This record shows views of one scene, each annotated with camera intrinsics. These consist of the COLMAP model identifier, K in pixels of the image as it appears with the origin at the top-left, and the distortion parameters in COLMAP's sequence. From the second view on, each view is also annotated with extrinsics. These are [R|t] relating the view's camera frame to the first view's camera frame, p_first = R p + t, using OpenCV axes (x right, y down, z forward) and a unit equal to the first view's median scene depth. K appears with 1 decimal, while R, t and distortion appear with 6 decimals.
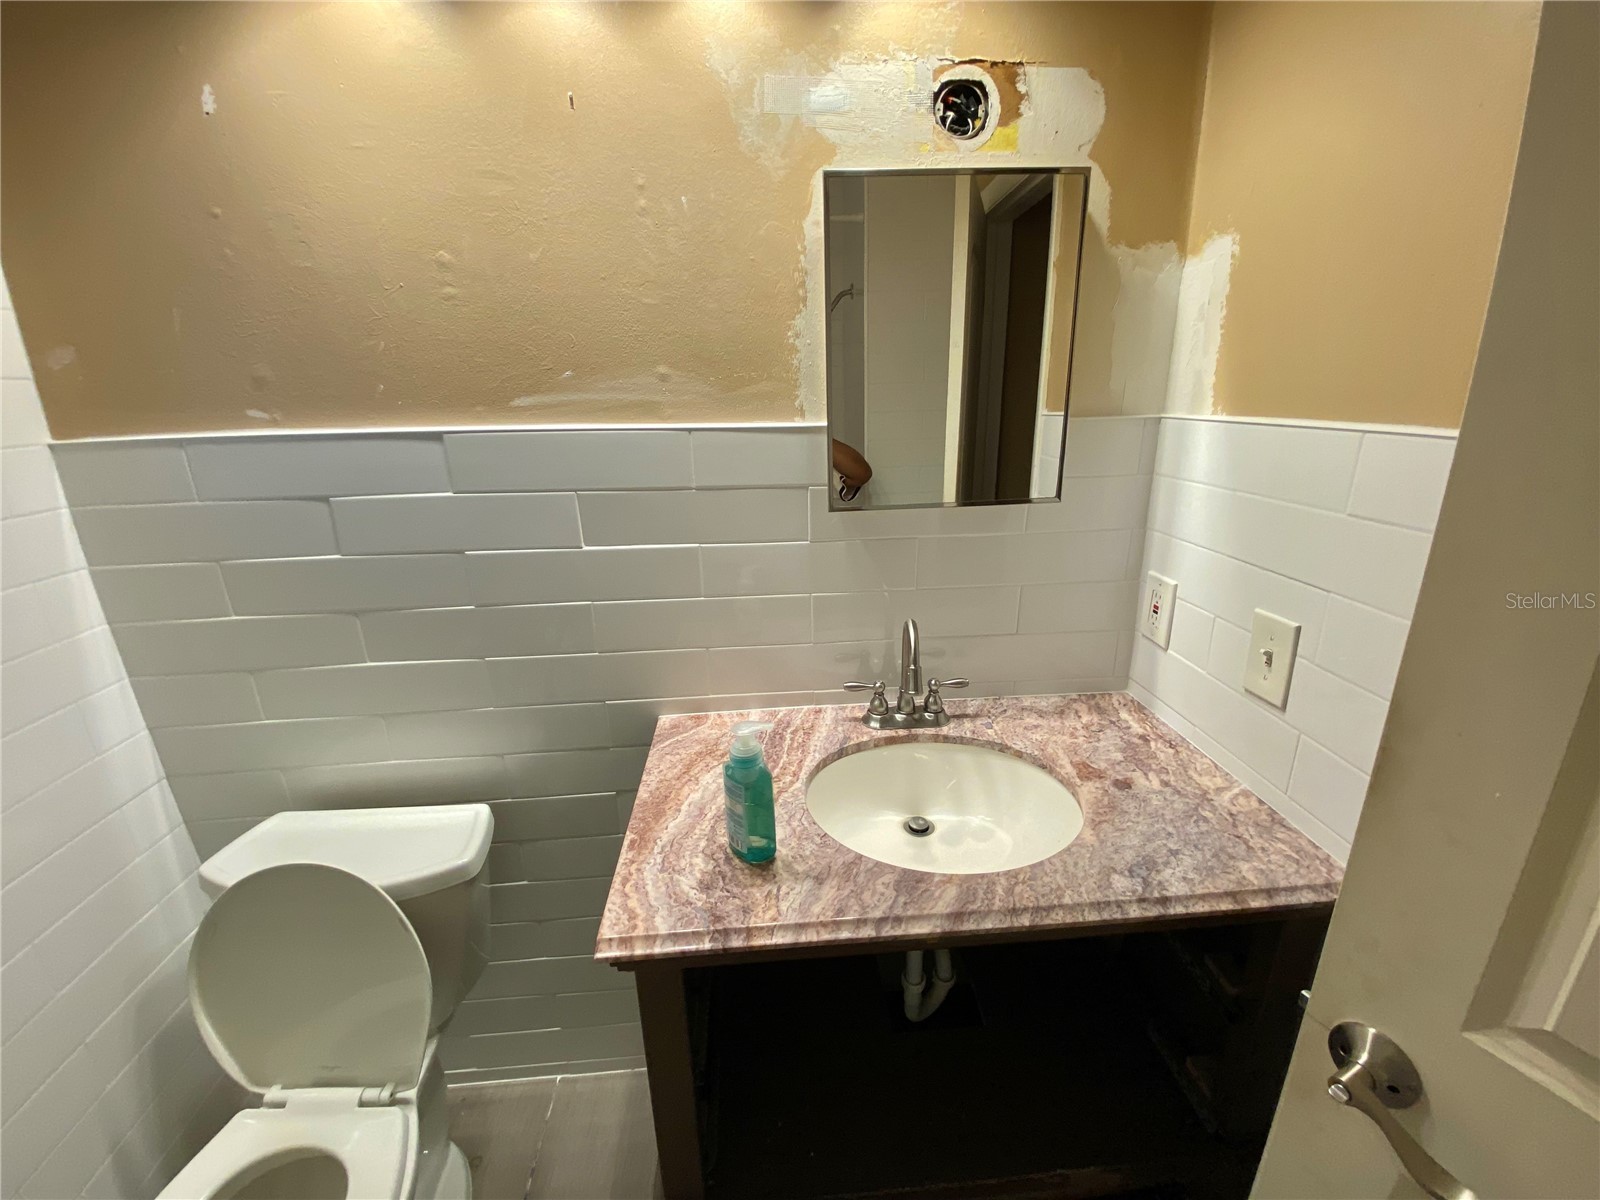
lens RADIAL K [[638.1, 0, 800.0], [0, 638.1, 600.0], [0, 0, 1]] dist [0.027167, -0.032697]
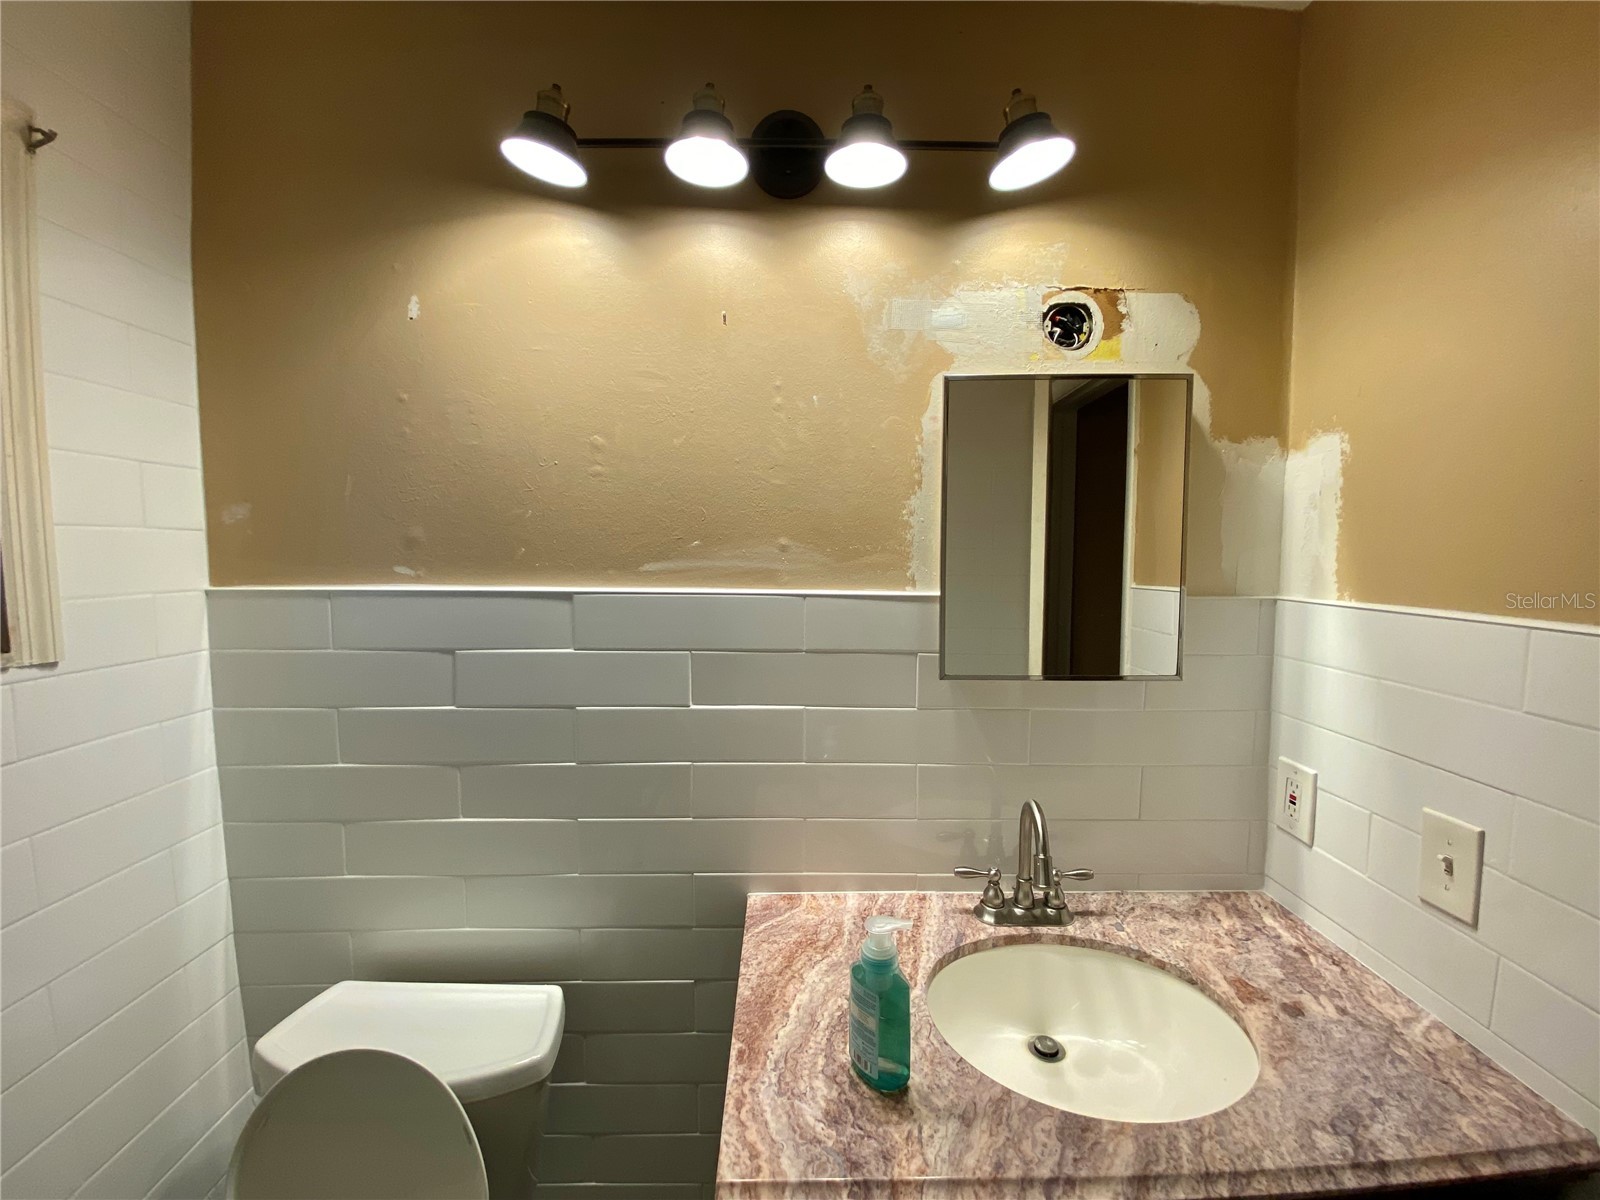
lens RADIAL K [[647.0, 0, 800.0], [0, 647.0, 600.0], [0, 0, 1]] dist [0.002495, -0.014146]
pose [[0.997823, 0.030700, -0.058364, -0.131240], [-0.043257, 0.972729, -0.227876, -0.027519], [0.049777, 0.229905, 0.971939, -0.005033]]
